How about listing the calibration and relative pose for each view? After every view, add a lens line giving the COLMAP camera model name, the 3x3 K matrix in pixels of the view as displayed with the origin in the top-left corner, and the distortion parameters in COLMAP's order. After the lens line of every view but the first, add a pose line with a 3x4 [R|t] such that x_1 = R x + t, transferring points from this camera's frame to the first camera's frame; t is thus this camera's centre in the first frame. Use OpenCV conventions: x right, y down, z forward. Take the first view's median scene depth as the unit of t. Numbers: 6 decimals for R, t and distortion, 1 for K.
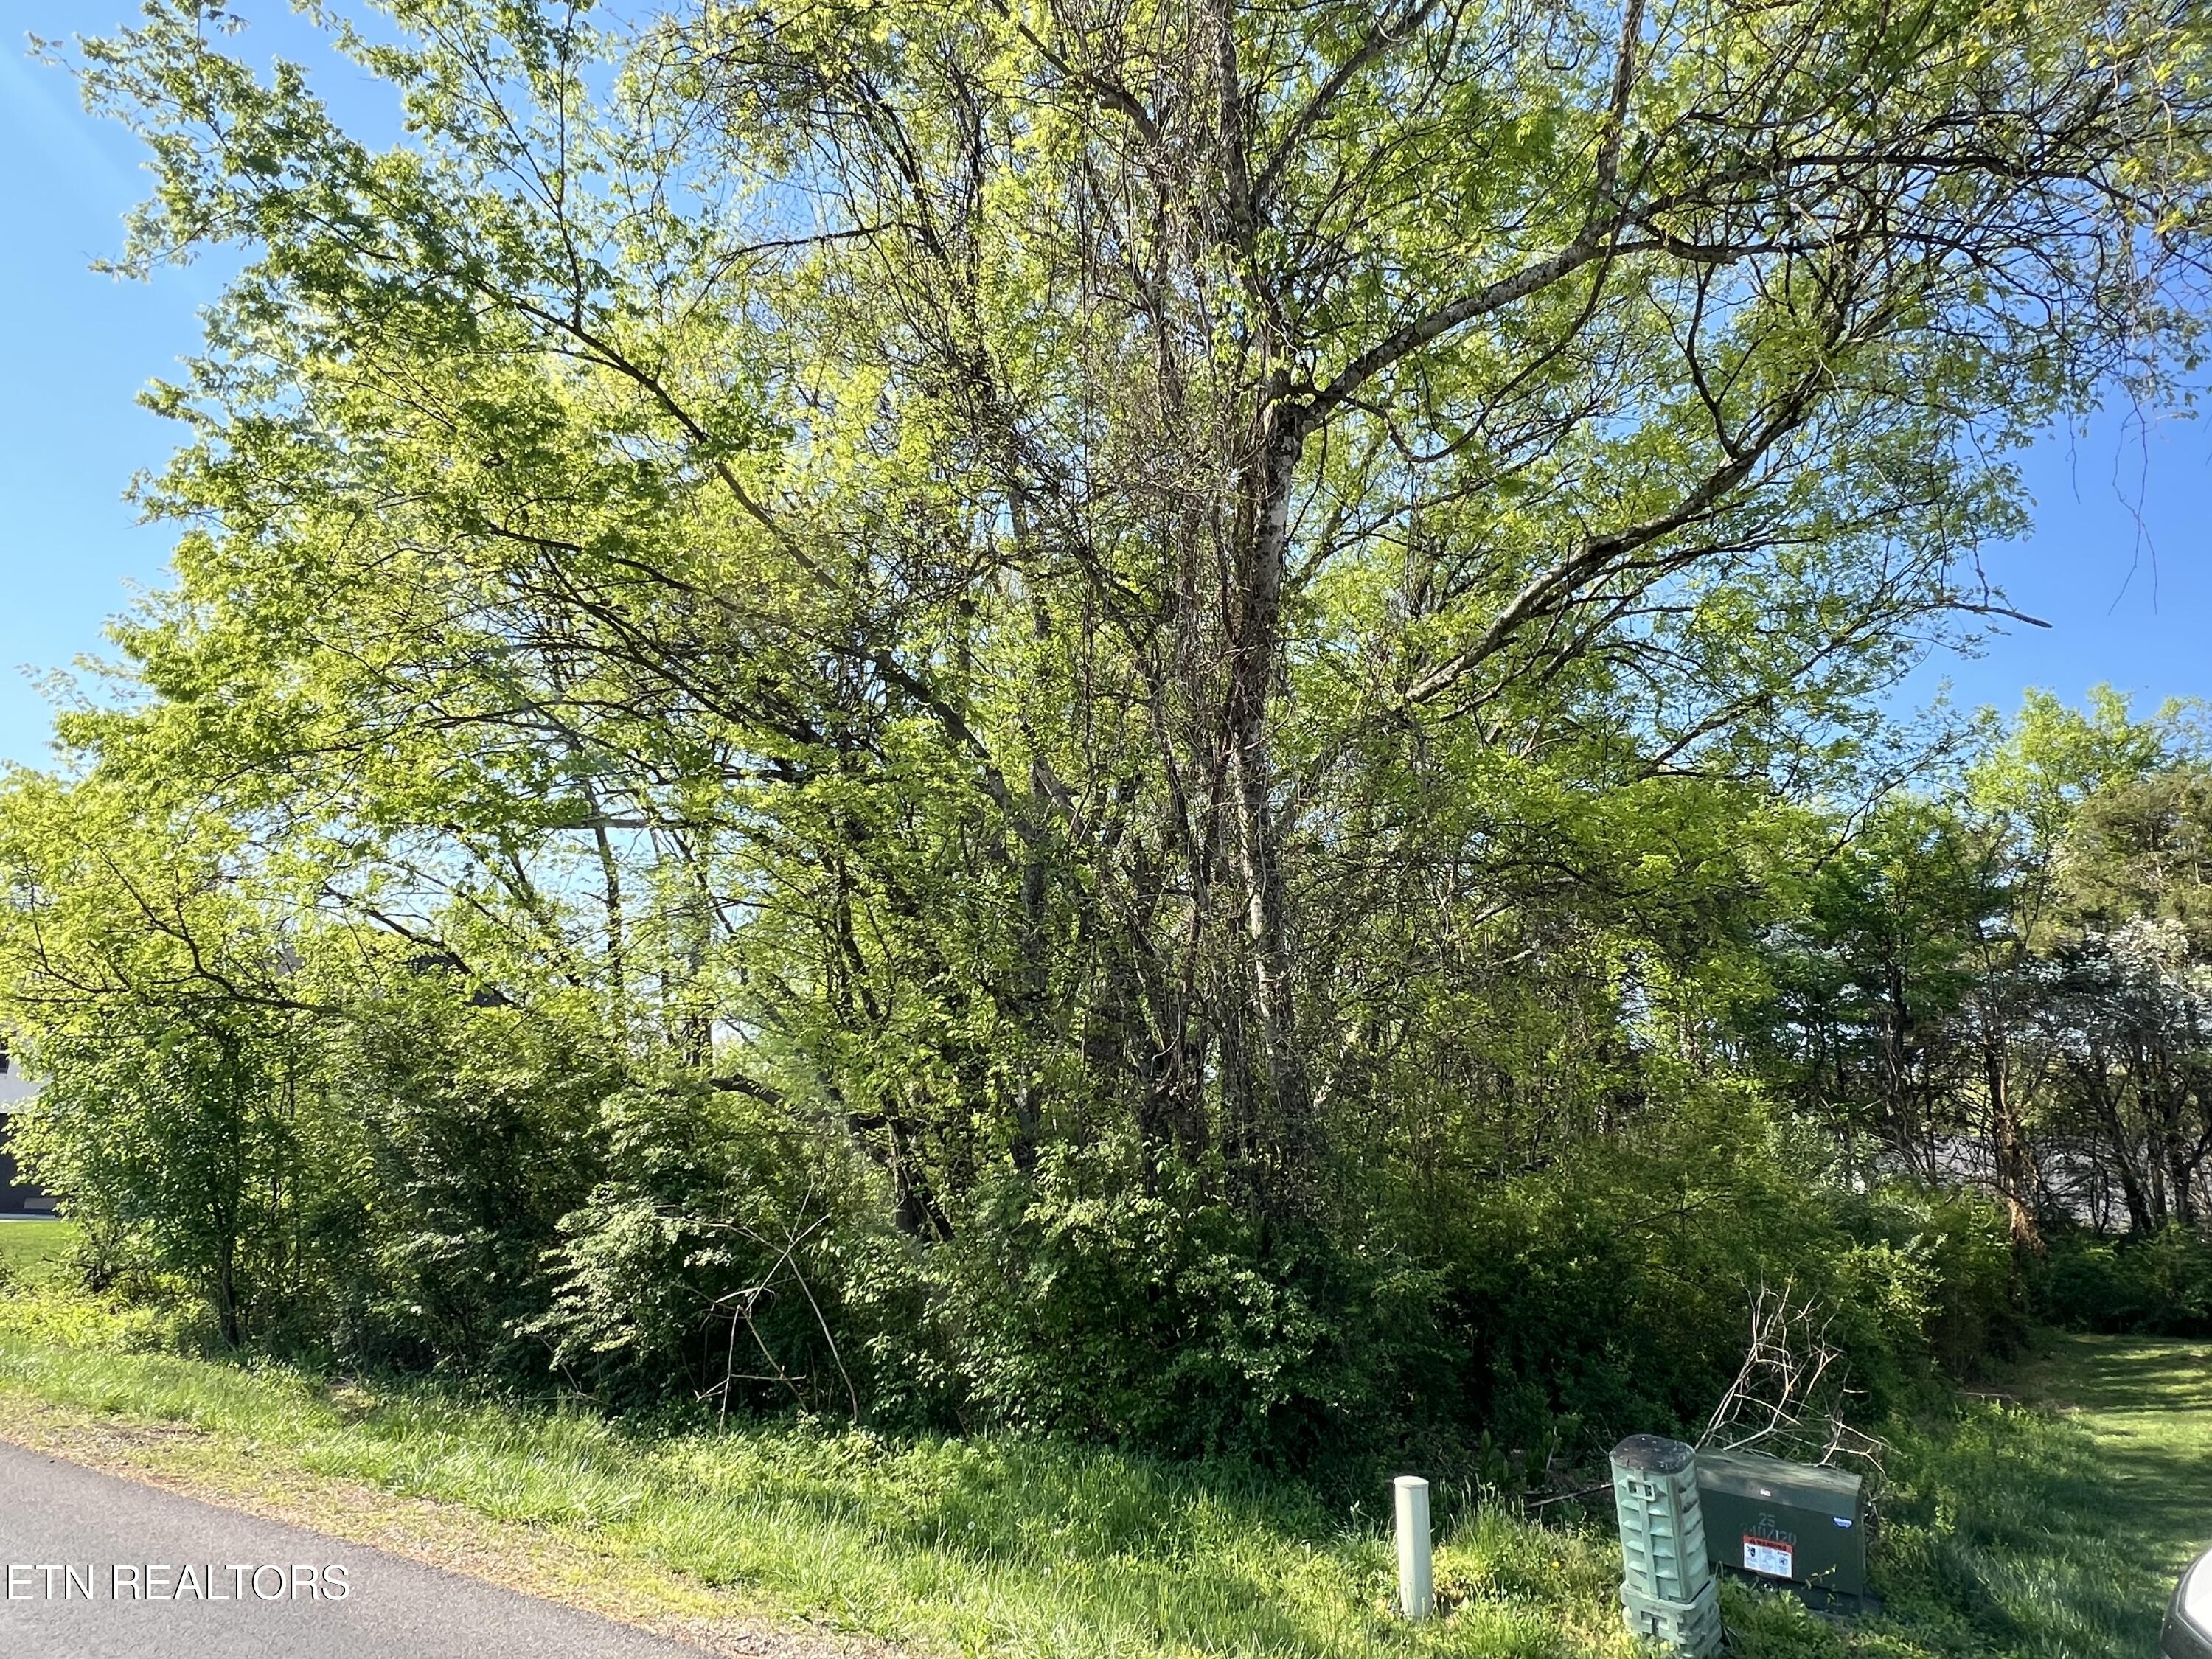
lens RADIAL K [[1296.8, 0, 1106.0], [0, 1296.8, 829.5], [0, 0, 1]] dist [-0.021850, -0.000129]
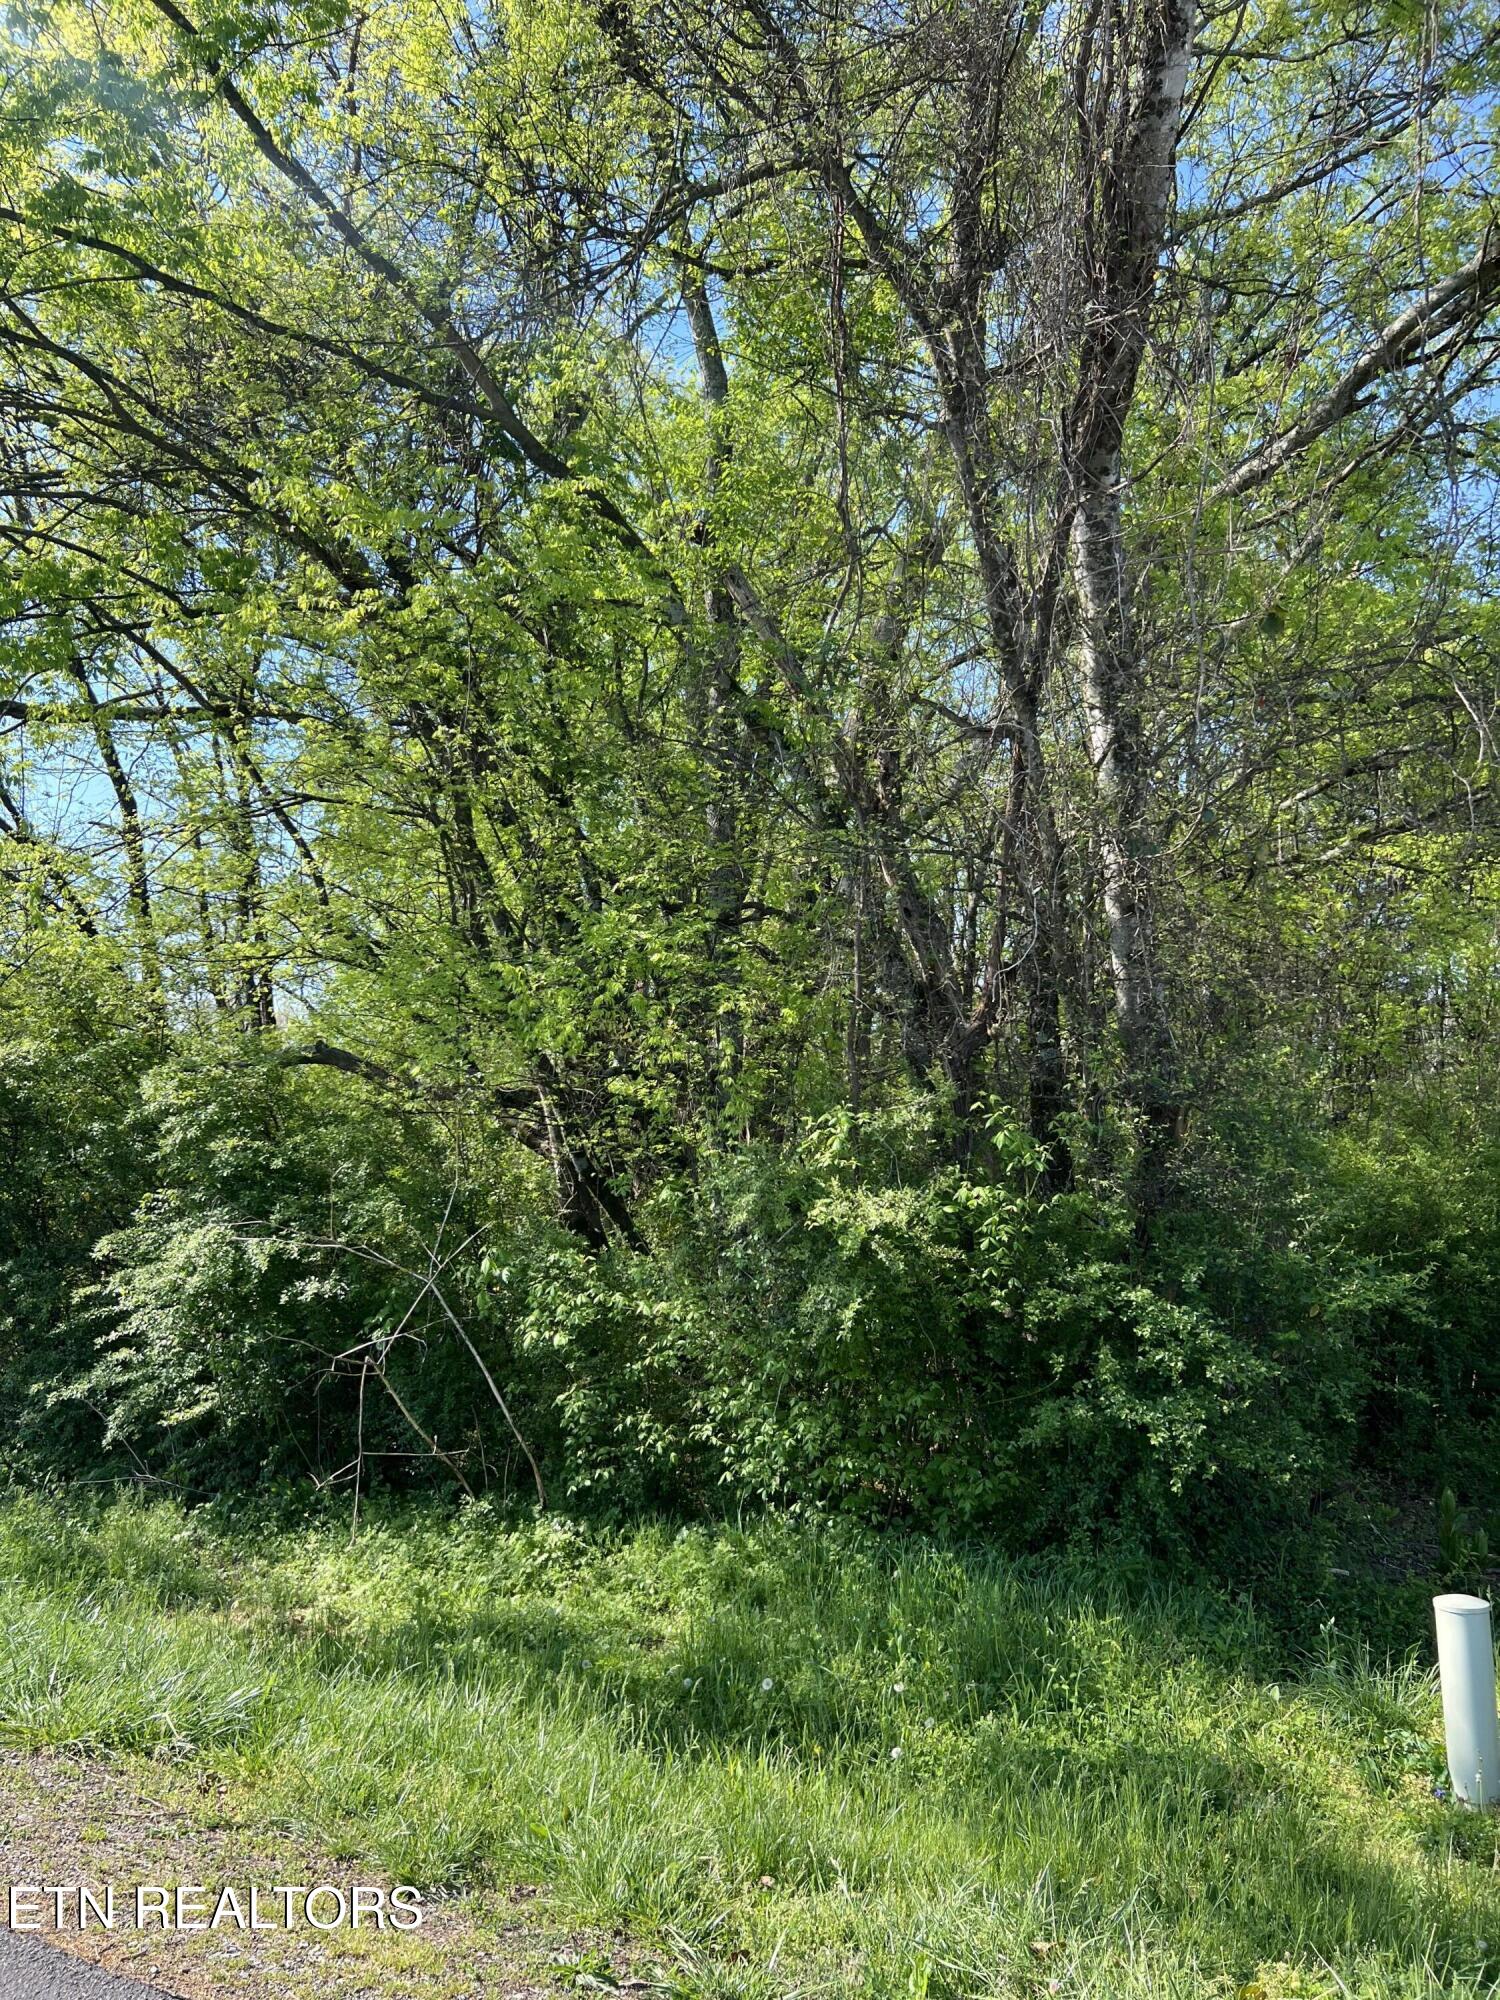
lens RADIAL K [[1566.5, 0, 750.0], [0, 1566.5, 1000.0], [0, 0, 1]] dist [0.000853, -0.002740]
pose [[0.999364, -0.035114, 0.006170, -0.073526], [0.033647, 0.986157, 0.162362, 0.047840], [-0.011786, -0.162051, 0.986712, 0.188345]]
